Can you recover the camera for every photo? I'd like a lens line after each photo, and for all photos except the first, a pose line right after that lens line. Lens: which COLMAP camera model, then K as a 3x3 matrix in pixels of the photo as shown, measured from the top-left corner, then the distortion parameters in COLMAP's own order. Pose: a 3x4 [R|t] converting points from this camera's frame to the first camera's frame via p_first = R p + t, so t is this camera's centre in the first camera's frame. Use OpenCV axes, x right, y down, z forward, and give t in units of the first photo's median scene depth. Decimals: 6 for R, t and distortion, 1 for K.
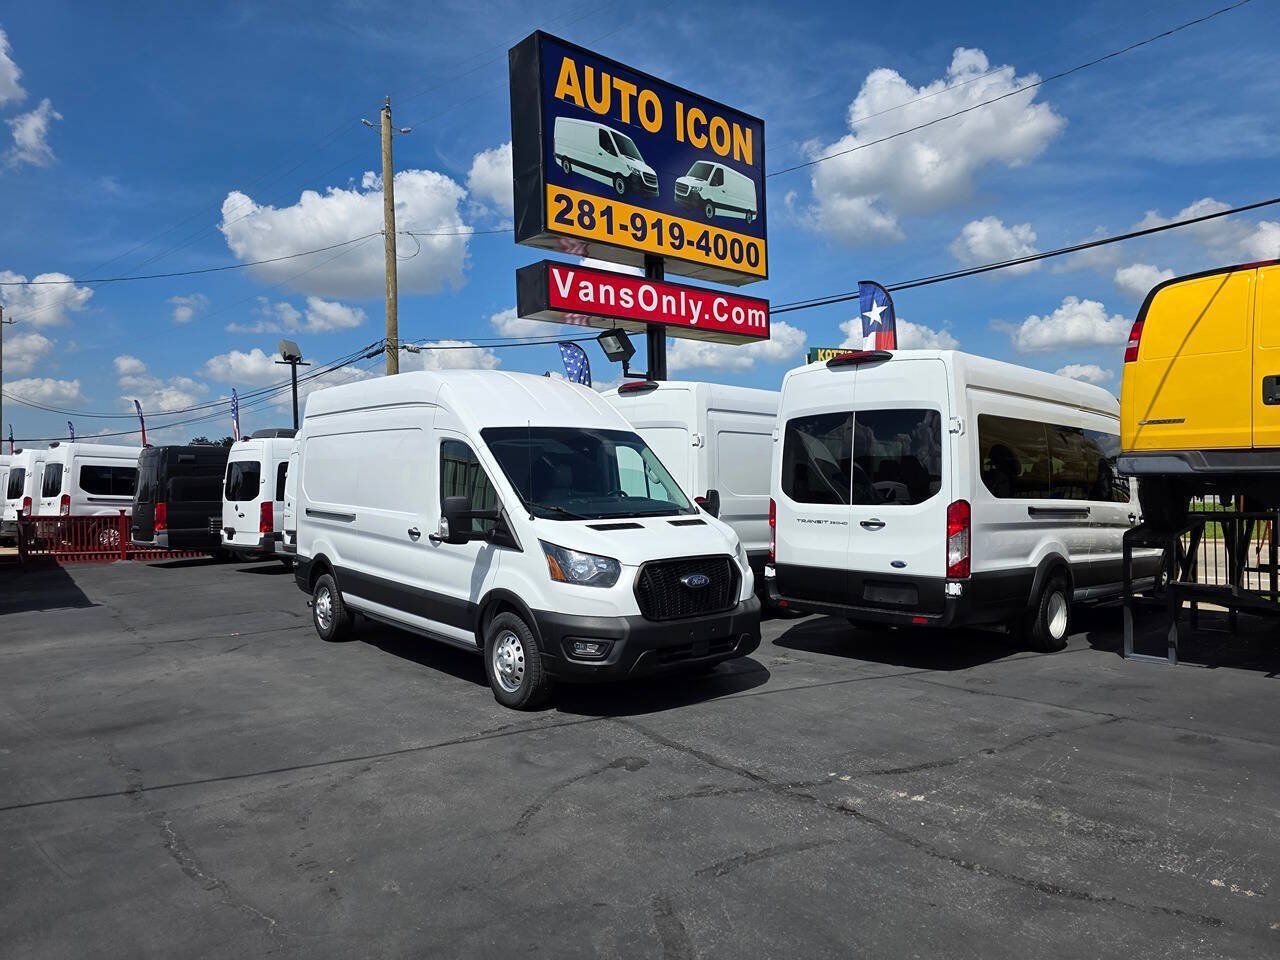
lens RADIAL K [[853.5, 0, 642.5], [0, 853.5, 476.1], [0, 0, 1]] dist [0.057879, -0.046567]
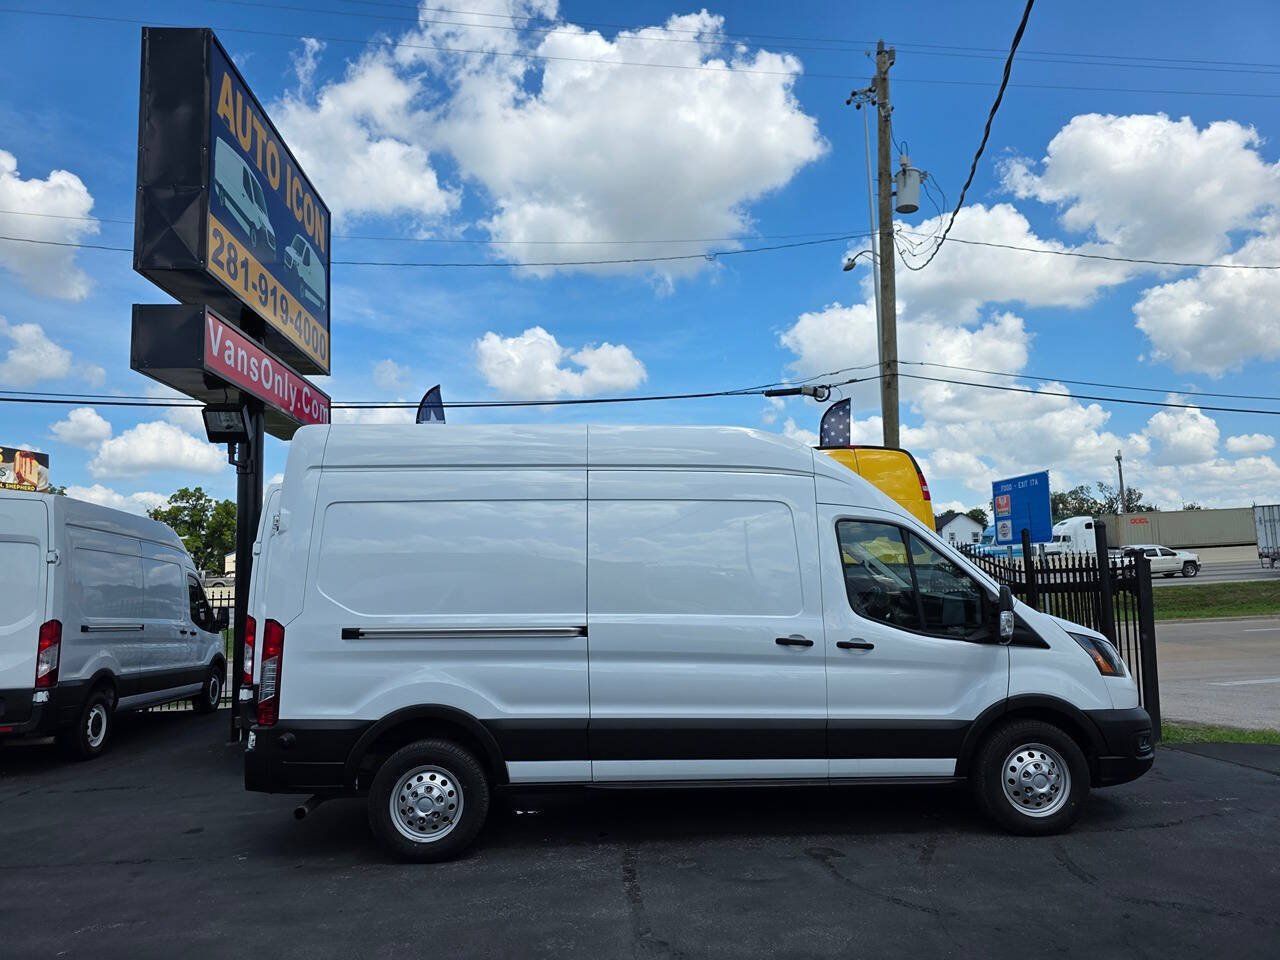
lens RADIAL K [[853.5, 0, 638.3], [0, 853.5, 478.9], [0, 0, 1]] dist [0.057879, -0.046567]
pose [[0.597529, 0.100535, 0.795520, -0.454108], [0.011007, 0.990987, -0.133505, 0.010094], [-0.801772, 0.088529, 0.591037, 0.230480]]
